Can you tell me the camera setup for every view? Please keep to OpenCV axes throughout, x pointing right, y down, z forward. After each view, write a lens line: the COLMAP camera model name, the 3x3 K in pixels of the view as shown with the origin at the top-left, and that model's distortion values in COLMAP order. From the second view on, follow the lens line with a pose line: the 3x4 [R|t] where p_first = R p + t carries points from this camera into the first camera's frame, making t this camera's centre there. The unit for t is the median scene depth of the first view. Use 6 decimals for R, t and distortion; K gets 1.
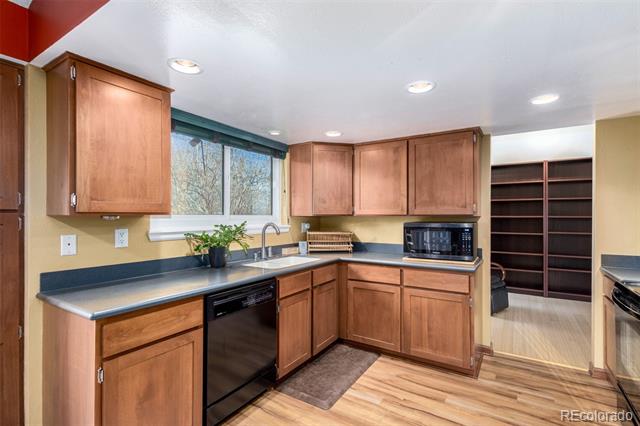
lens RADIAL K [[301.8, 0, 321.6], [0, 301.8, 215.8], [0, 0, 1]] dist [0.002974, 0.000242]
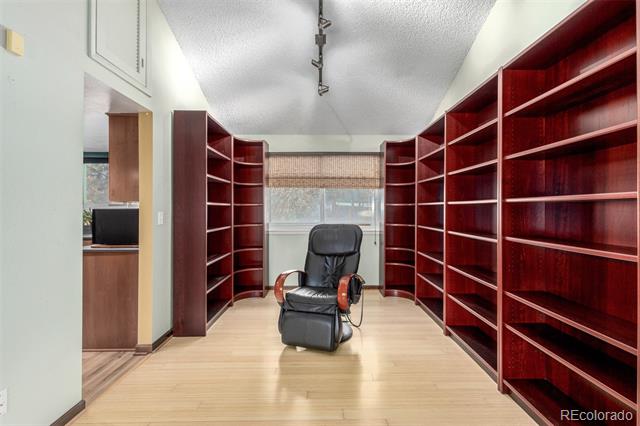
lens RADIAL K [[298.9, 0, 319.0], [0, 298.9, 212.5], [0, 0, 1]] dist [0.001683, 0.000120]
pose [[0.565052, 0.001128, -0.825054, 1.851799], [0.002130, 0.999994, 0.002826, 0.034081], [0.825052, -0.003354, 0.565046, 1.081227]]
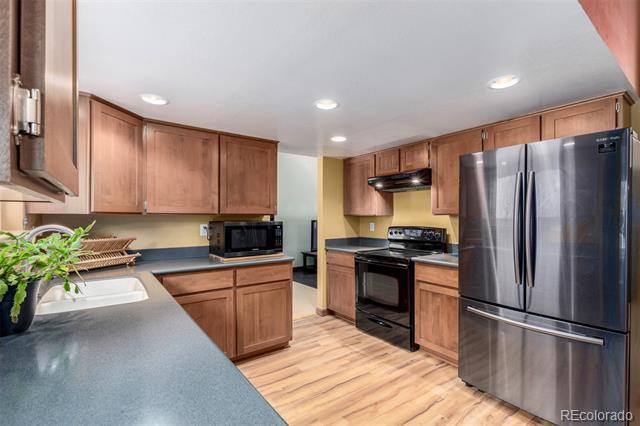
lens RADIAL K [[293.5, 0, 319.6], [0, 293.5, 218.4], [0, 0, 1]] dist [0.000639, 0.000007]
pose [[0.361960, -0.000942, 0.932193, -0.532467], [-0.001496, 0.999998, 0.001591, 0.011067], [-0.932193, -0.001970, 0.361957, 0.430248]]
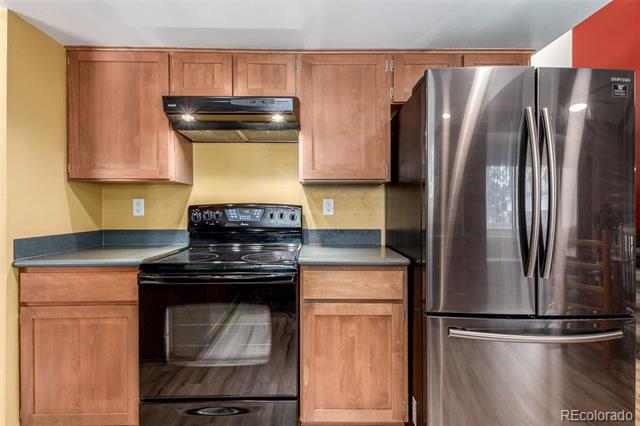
lens RADIAL K [[292.9, 0, 321.5], [0, 292.9, 208.7], [0, 0, 1]] dist [0.002141, 0.000108]
pose [[-0.560213, -0.001397, 0.828348, 0.119830], [-0.003293, 0.999994, -0.000540, 0.063449], [-0.828342, -0.003031, -0.560214, 0.780943]]
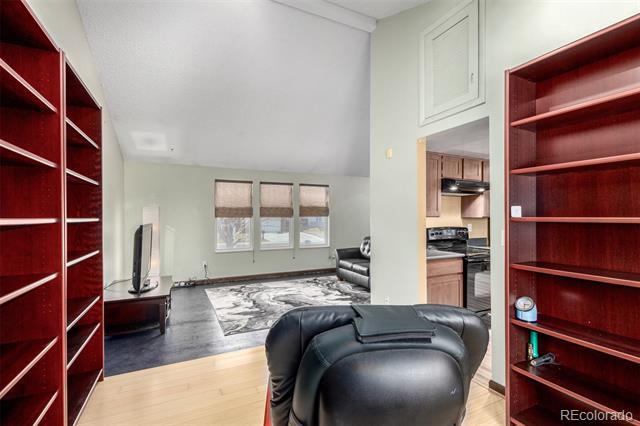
lens RADIAL K [[305.9, 0, 320.0], [0, 305.9, 213.0], [0, 0, 1]] dist [-0.000959, -0.000067]
pose [[-0.853724, 0.008892, 0.520650, 0.622023], [0.001254, 0.999886, -0.015022, -0.001170], [-0.520725, -0.012172, -0.853638, 2.259920]]
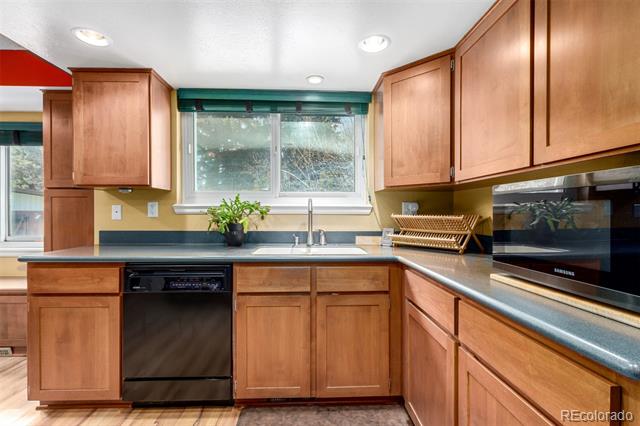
lens RADIAL K [[298.9, 0, 319.0], [0, 298.9, 212.5], [0, 0, 1]] dist [0.001683, 0.000120]
pose [[0.572642, 0.001604, -0.819804, 0.522357], [-0.000035, 0.999998, 0.001932, 0.062839], [0.819805, -0.001077, 0.572641, 0.651595]]
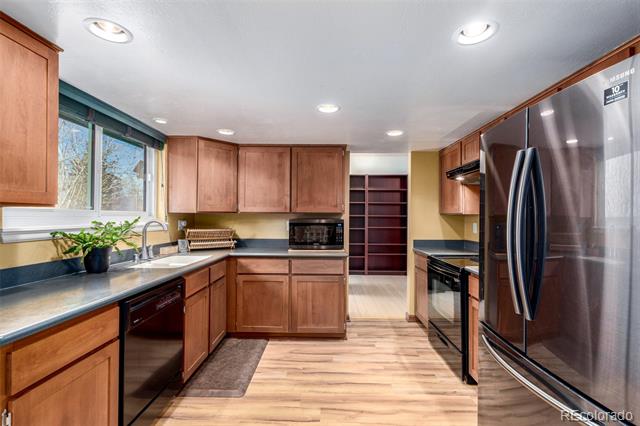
lens RADIAL K [[291.6, 0, 319.8], [0, 291.6, 215.0], [0, 0, 1]] dist [-0.001329, -0.000748]
pose [[0.853030, 0.008097, 0.521800, -0.228069], [-0.007465, 0.999967, -0.003312, 0.010439], [-0.521809, -0.001070, 0.853062, -0.002914]]
